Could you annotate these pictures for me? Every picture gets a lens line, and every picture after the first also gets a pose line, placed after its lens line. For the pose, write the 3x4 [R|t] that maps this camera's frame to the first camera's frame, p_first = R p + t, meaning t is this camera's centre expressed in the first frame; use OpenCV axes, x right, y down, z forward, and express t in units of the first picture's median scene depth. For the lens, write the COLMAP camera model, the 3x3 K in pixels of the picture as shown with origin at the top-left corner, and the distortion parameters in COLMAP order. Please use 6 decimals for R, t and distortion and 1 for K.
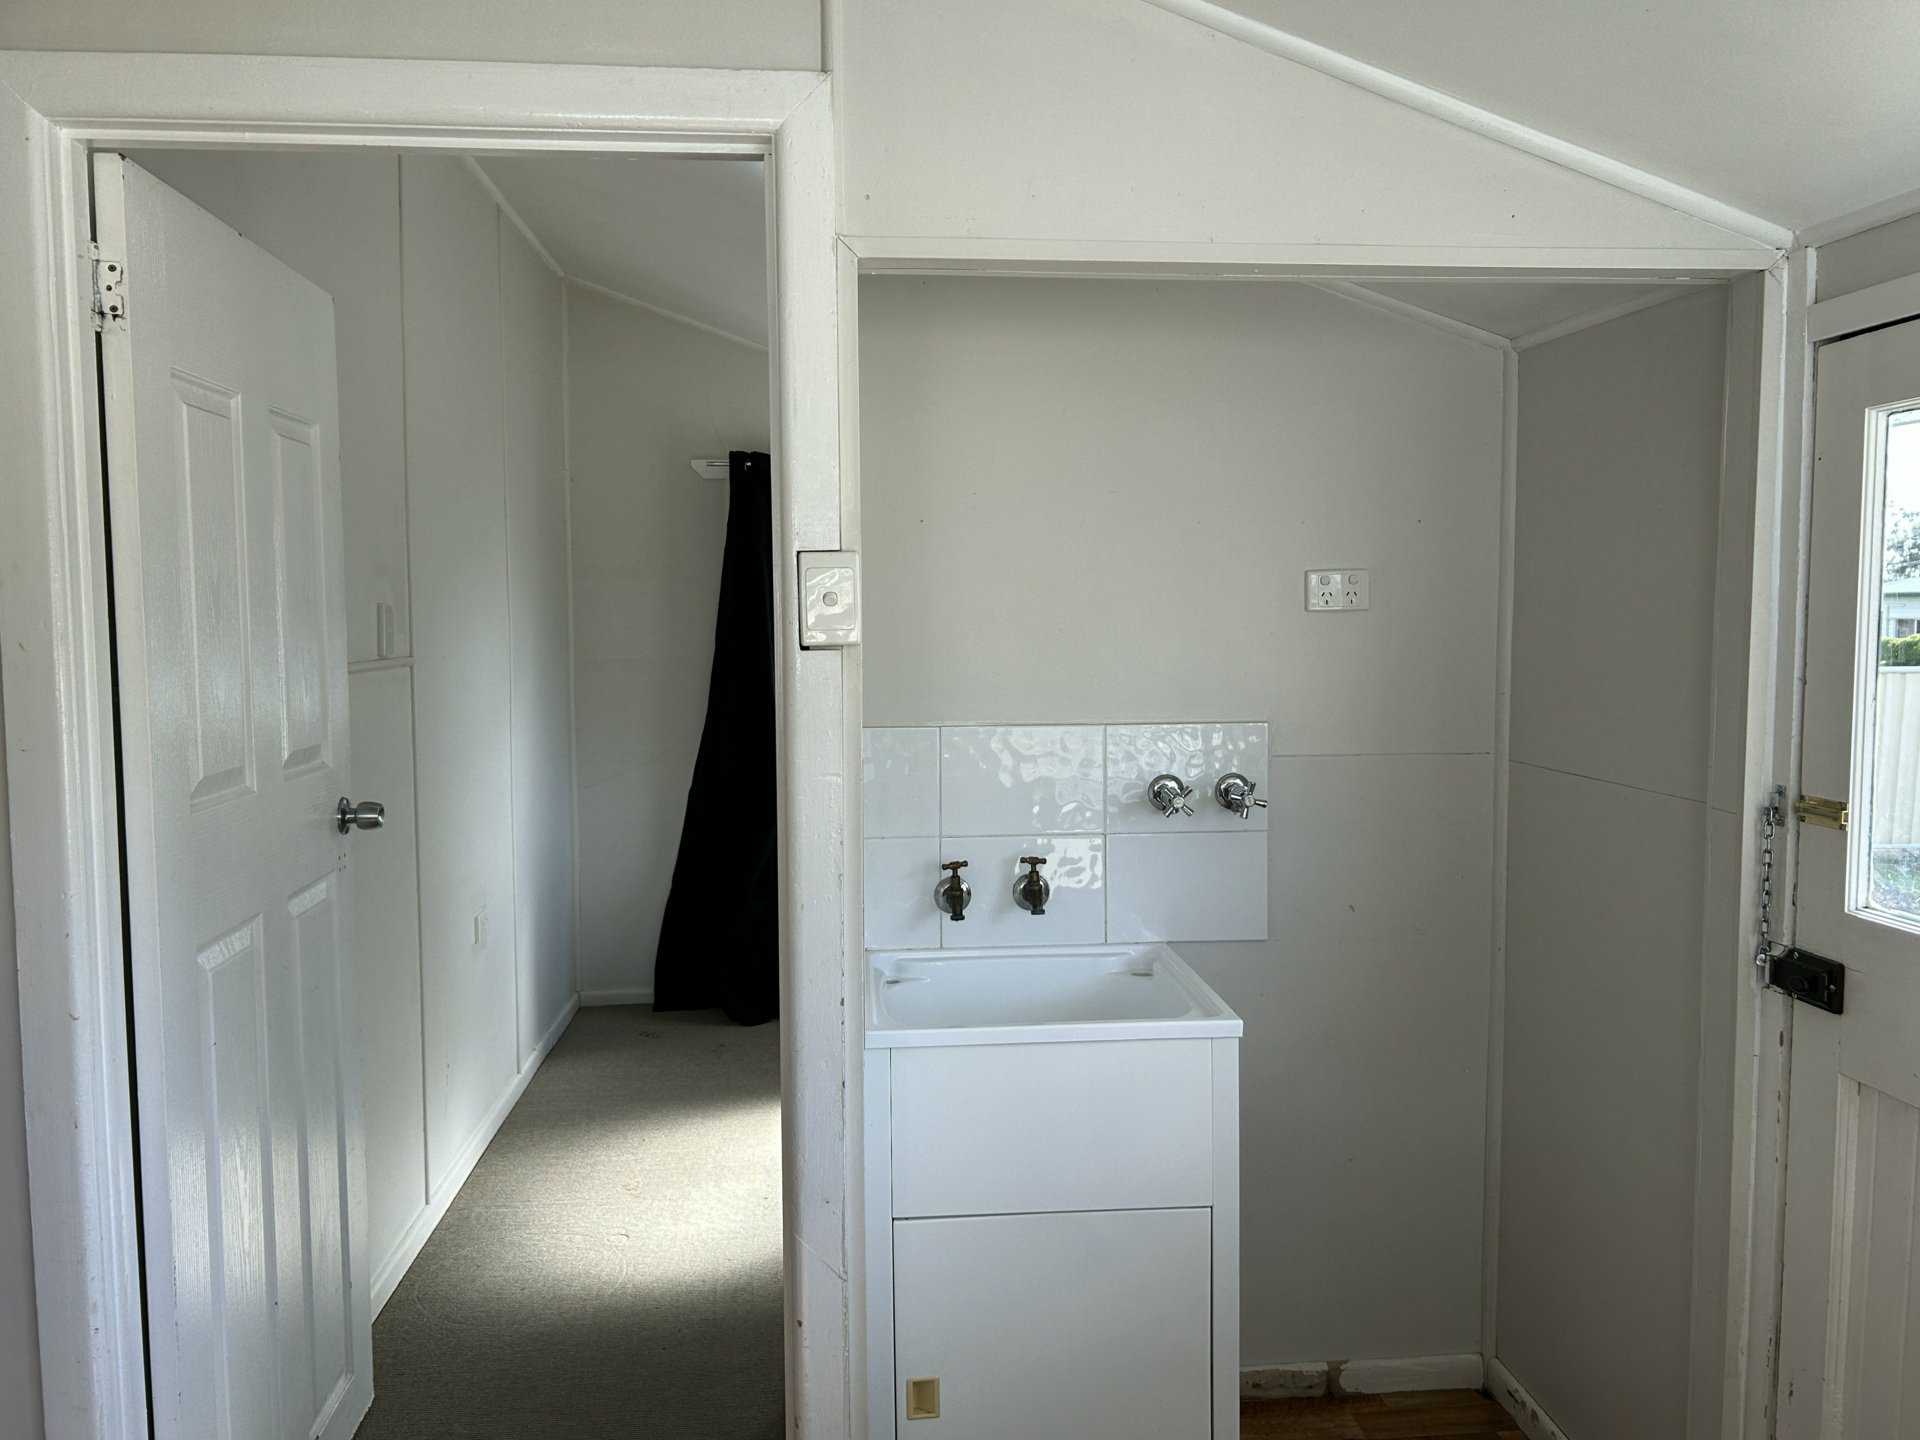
lens RADIAL K [[1445.5, 0, 960.0], [0, 1445.5, 720.0], [0, 0, 1]] dist [0.006668, -0.001615]
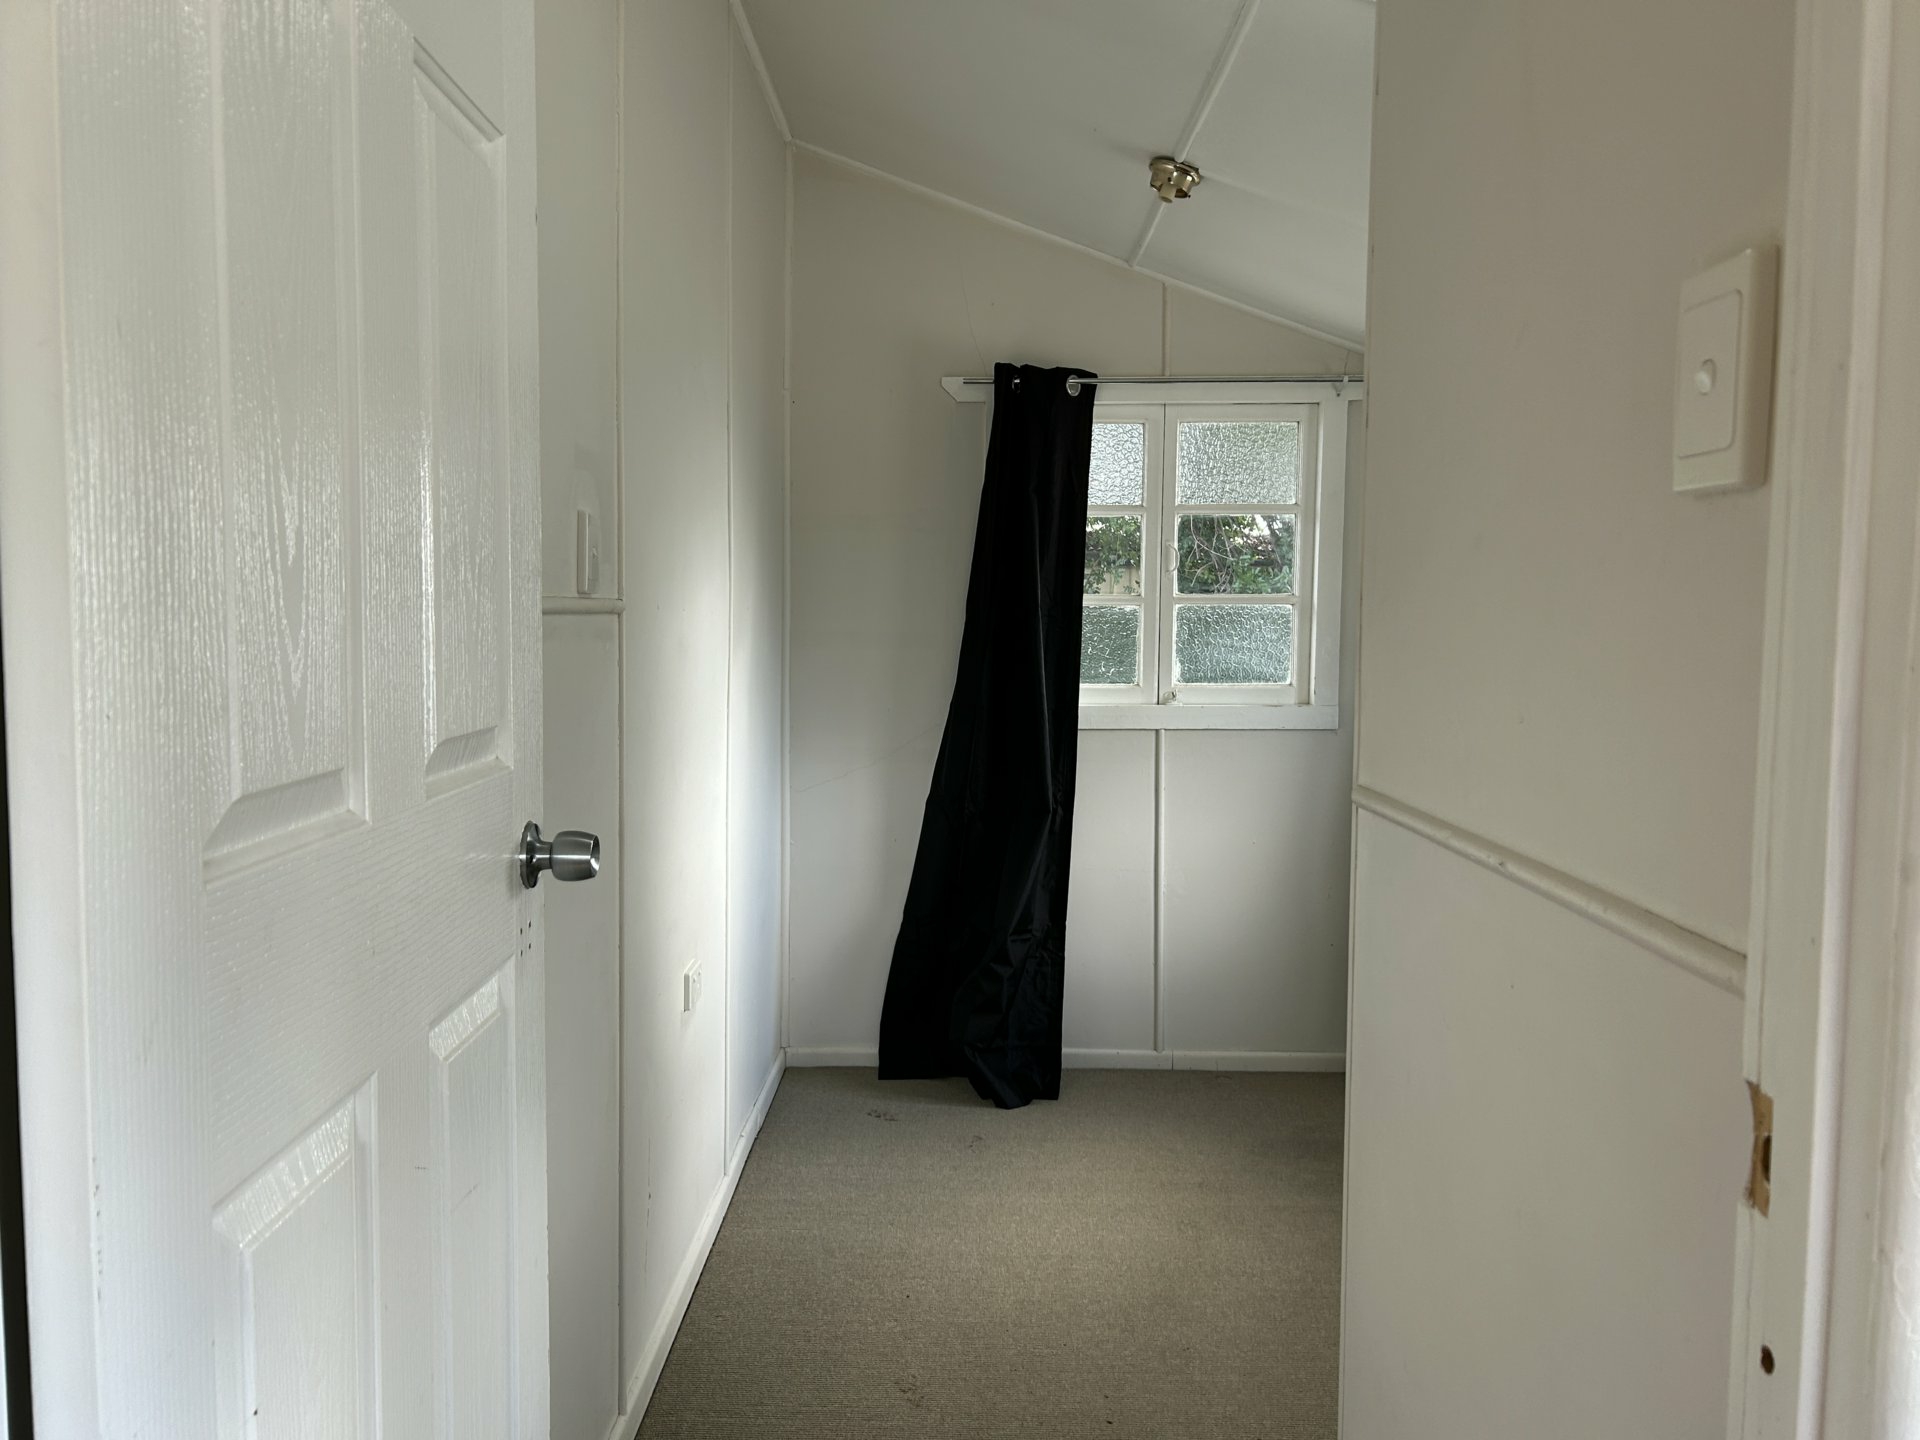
lens RADIAL K [[1445.5, 0, 960.0], [0, 1445.5, 720.0], [0, 0, 1]] dist [0.006668, -0.001615]
pose [[0.995675, 0.024475, -0.089619, -0.196711], [-0.024430, 0.999700, 0.001592, 0.008393], [0.089631, 0.000604, 0.995975, 0.425903]]
